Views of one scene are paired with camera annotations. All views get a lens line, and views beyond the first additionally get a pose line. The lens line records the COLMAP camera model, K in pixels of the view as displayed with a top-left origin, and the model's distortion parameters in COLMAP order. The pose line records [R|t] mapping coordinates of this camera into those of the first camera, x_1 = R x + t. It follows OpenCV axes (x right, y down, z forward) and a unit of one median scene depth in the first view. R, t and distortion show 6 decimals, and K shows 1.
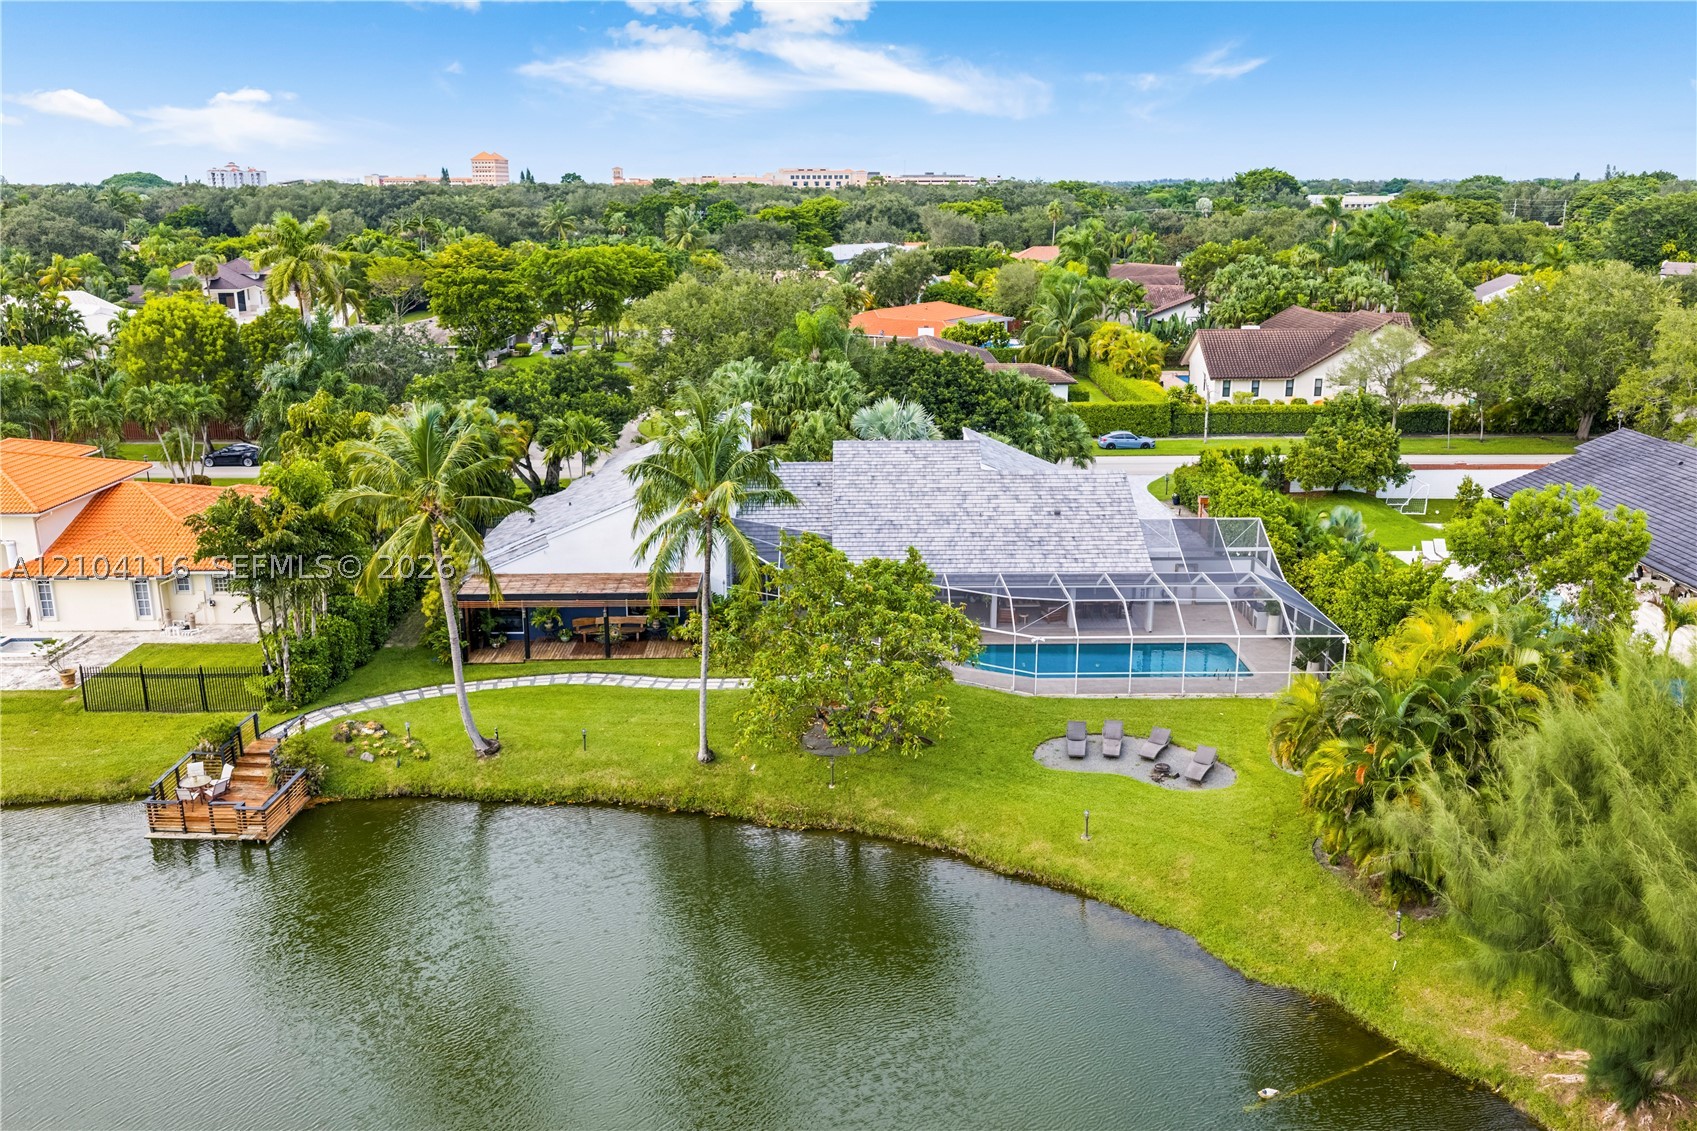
lens RADIAL K [[1399.2, 0, 841.9], [0, 1399.2, 565.8], [0, 0, 1]] dist [-0.003329, -0.001952]
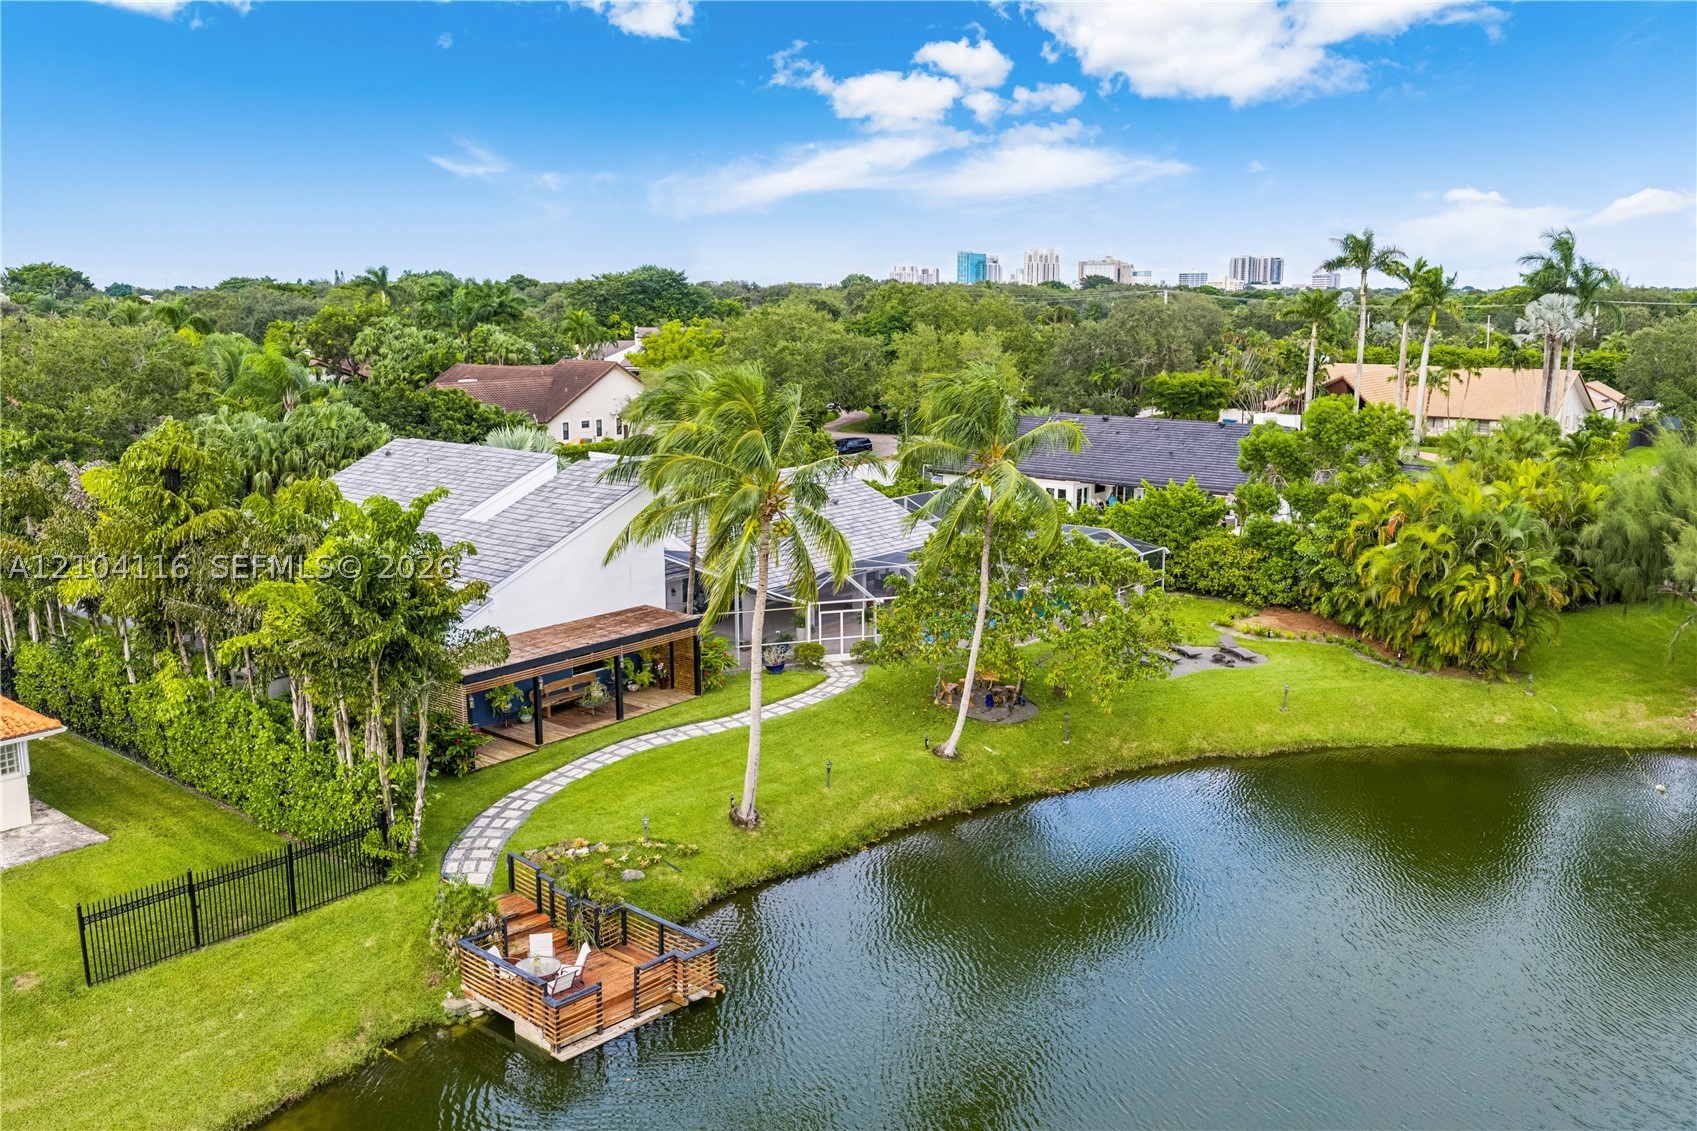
lens RADIAL K [[1399.2, 0, 841.9], [0, 1399.2, 565.8], [0, 0, 1]] dist [-0.003329, -0.001952]
pose [[0.650909, -0.140544, 0.746032, -0.671870], [0.195771, 0.980551, 0.013915, -0.007337], [-0.733478, 0.136994, 0.665764, 0.359153]]
